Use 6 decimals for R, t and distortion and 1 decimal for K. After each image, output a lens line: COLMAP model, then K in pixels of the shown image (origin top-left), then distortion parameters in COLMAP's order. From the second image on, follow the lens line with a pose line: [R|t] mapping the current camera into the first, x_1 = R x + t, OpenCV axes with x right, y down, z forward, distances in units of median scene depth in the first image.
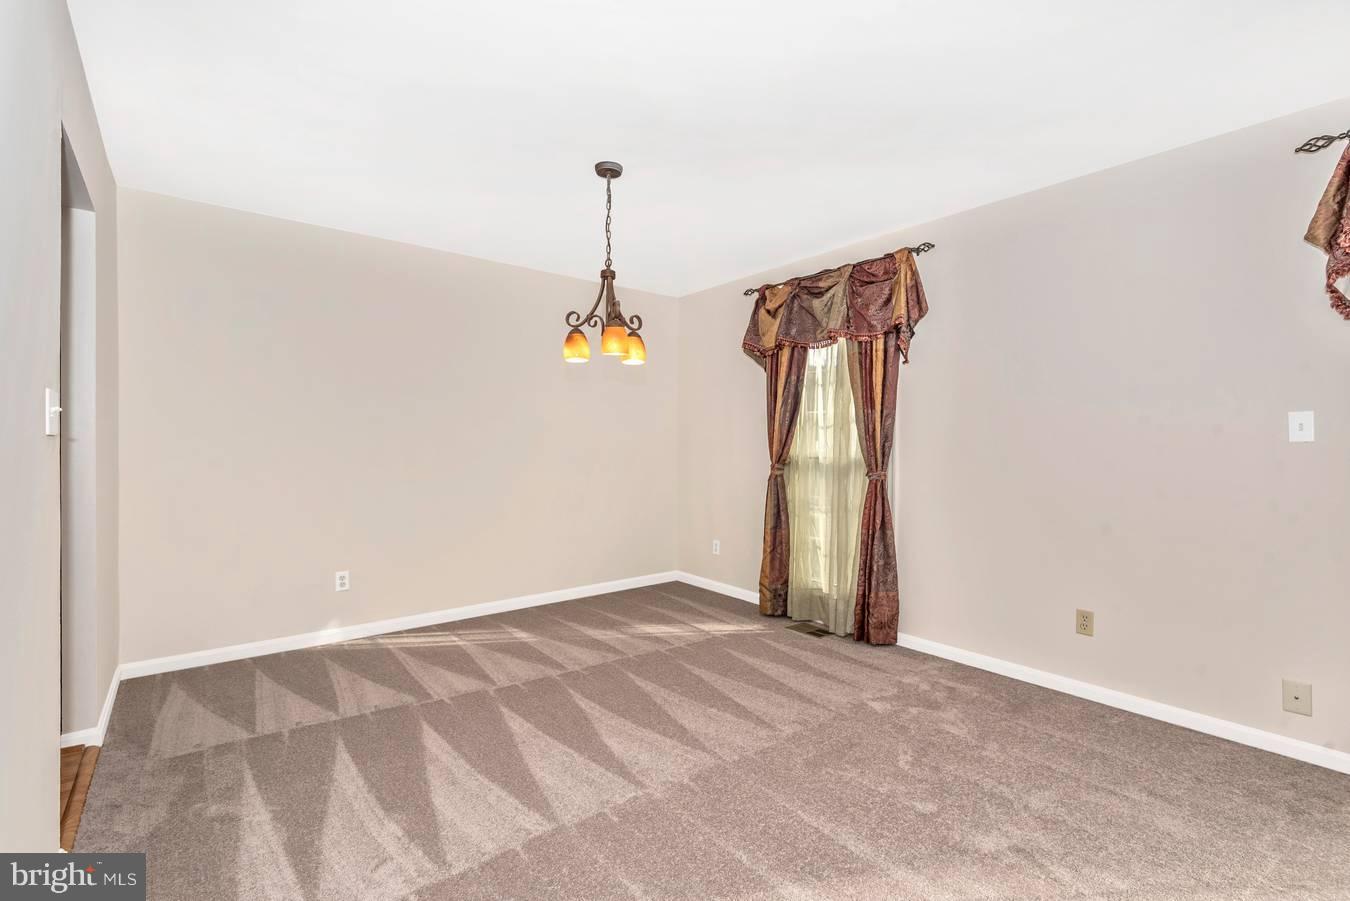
lens RADIAL K [[607.5, 0, 675.0], [0, 607.5, 450.5], [0, 0, 1]] dist [0.048267, -0.028093]
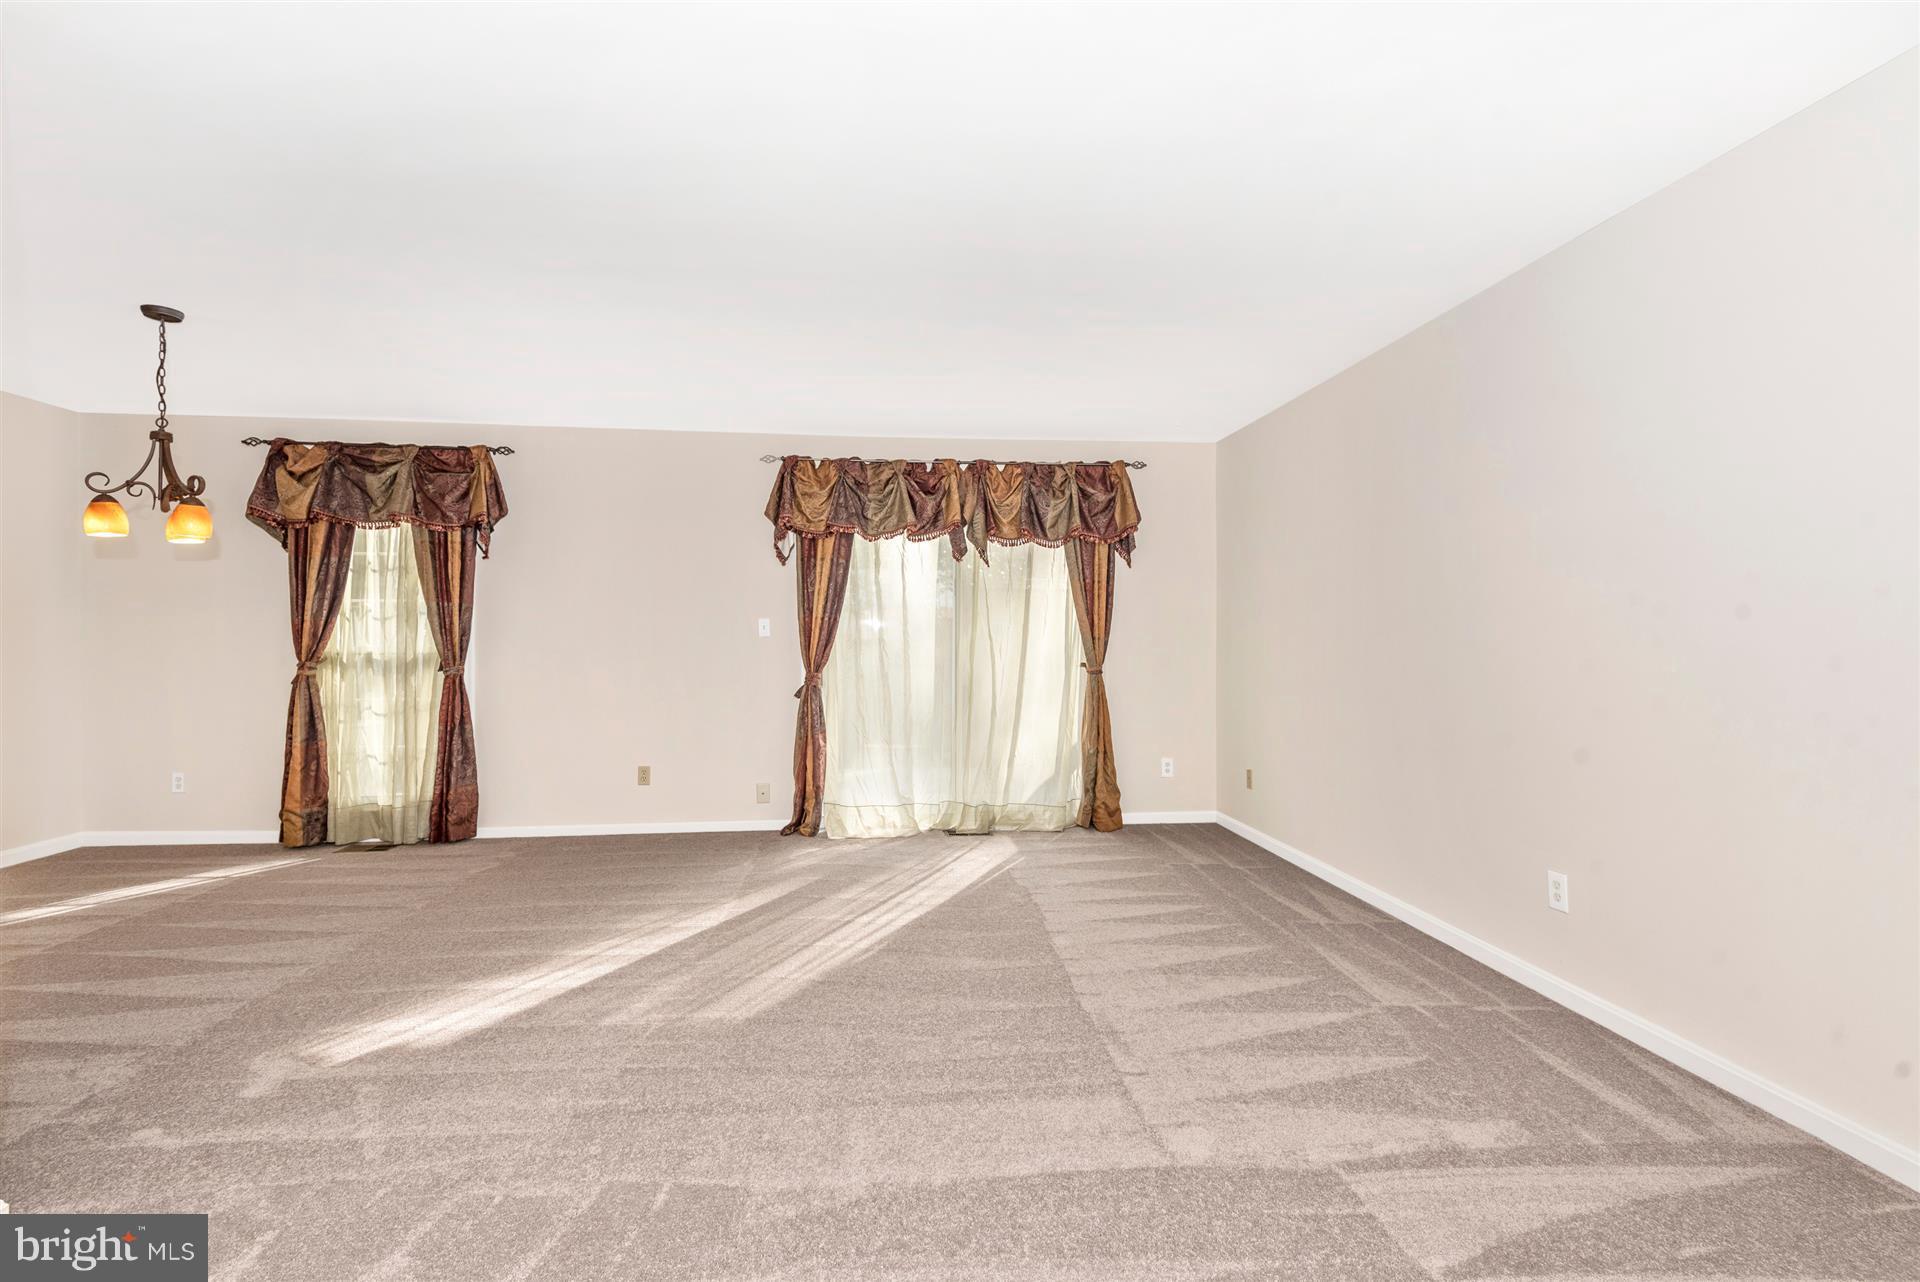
lens RADIAL K [[864.0, 0, 960.0], [0, 864.0, 641.0], [0, 0, 1]] dist [0.048267, -0.028093]
pose [[0.536344, -0.004282, 0.843989, -0.413317], [0.006239, 0.999980, 0.001108, -0.002554], [-0.843977, 0.004671, 0.536360, -0.430422]]
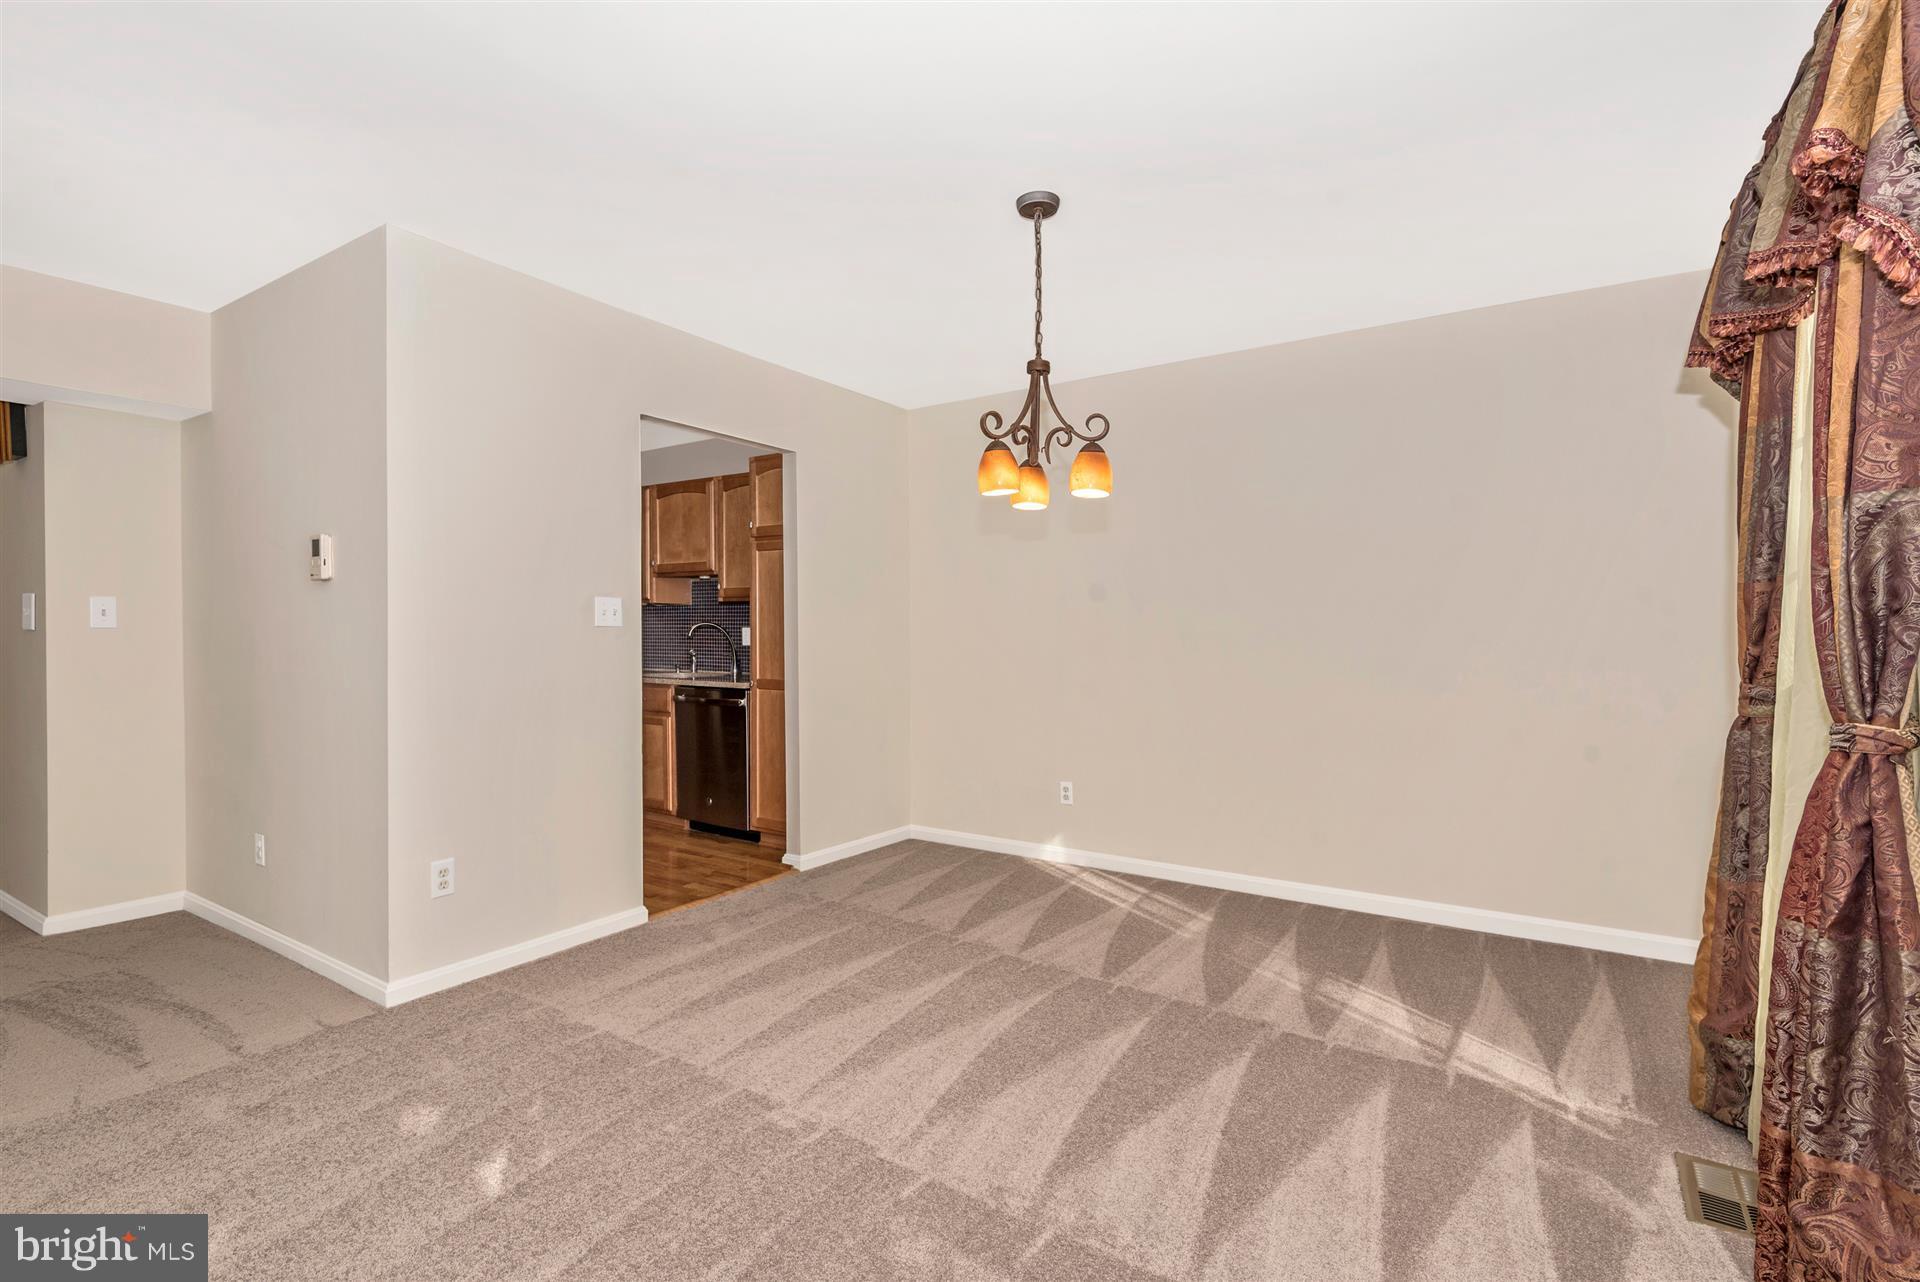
lens RADIAL K [[904.7, 0, 942.6], [0, 904.7, 631.6], [0, 0, 1]] dist [0.018532, -0.000409]
pose [[0.300194, 0.003149, -0.953873, 0.589045], [-0.003796, 0.999991, 0.002107, -0.008120], [0.953871, 0.002988, 0.300203, 0.470357]]
